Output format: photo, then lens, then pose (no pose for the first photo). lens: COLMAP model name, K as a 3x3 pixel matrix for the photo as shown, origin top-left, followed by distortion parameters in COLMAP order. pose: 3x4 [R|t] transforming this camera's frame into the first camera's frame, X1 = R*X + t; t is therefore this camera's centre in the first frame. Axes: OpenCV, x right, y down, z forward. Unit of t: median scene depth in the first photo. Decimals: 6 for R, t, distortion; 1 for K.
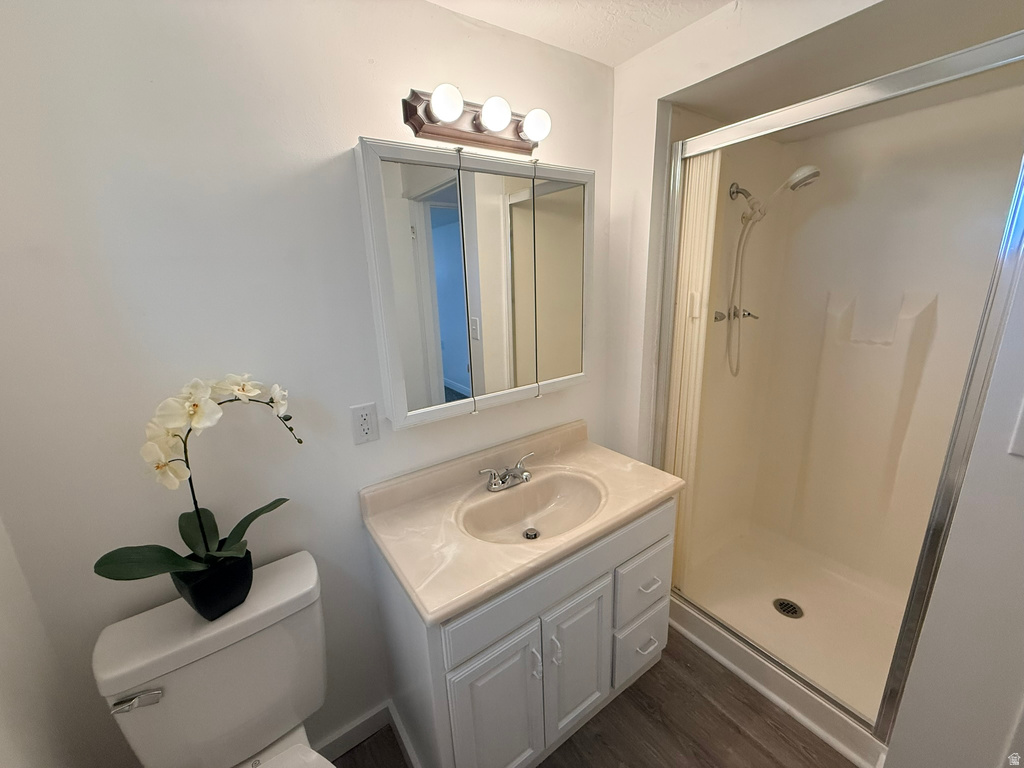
lens RADIAL K [[407.1, 0, 511.0], [0, 407.1, 379.7], [0, 0, 1]] dist [-0.000107, -0.000170]
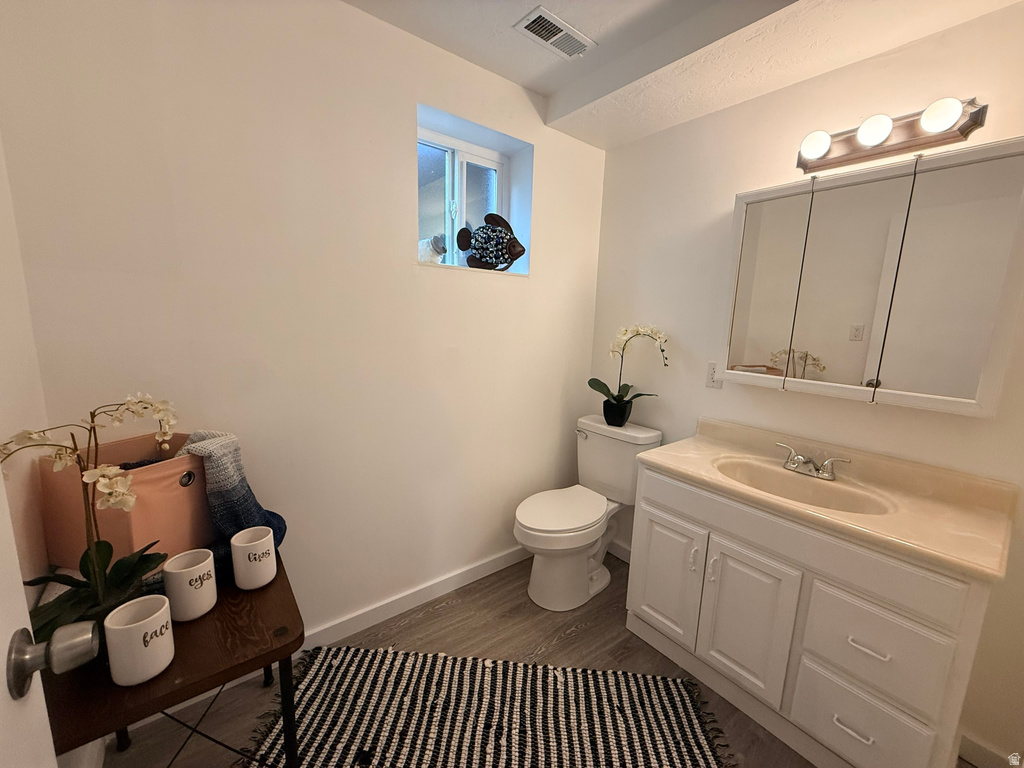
lens RADIAL K [[407.1, 0, 511.0], [0, 407.1, 379.7], [0, 0, 1]] dist [-0.000107, -0.000170]
pose [[0.055790, 0.202253, -0.977743, 1.179247], [-0.285319, 0.941662, 0.178510, 0.075974], [0.956807, 0.269010, 0.110242, 0.116654]]
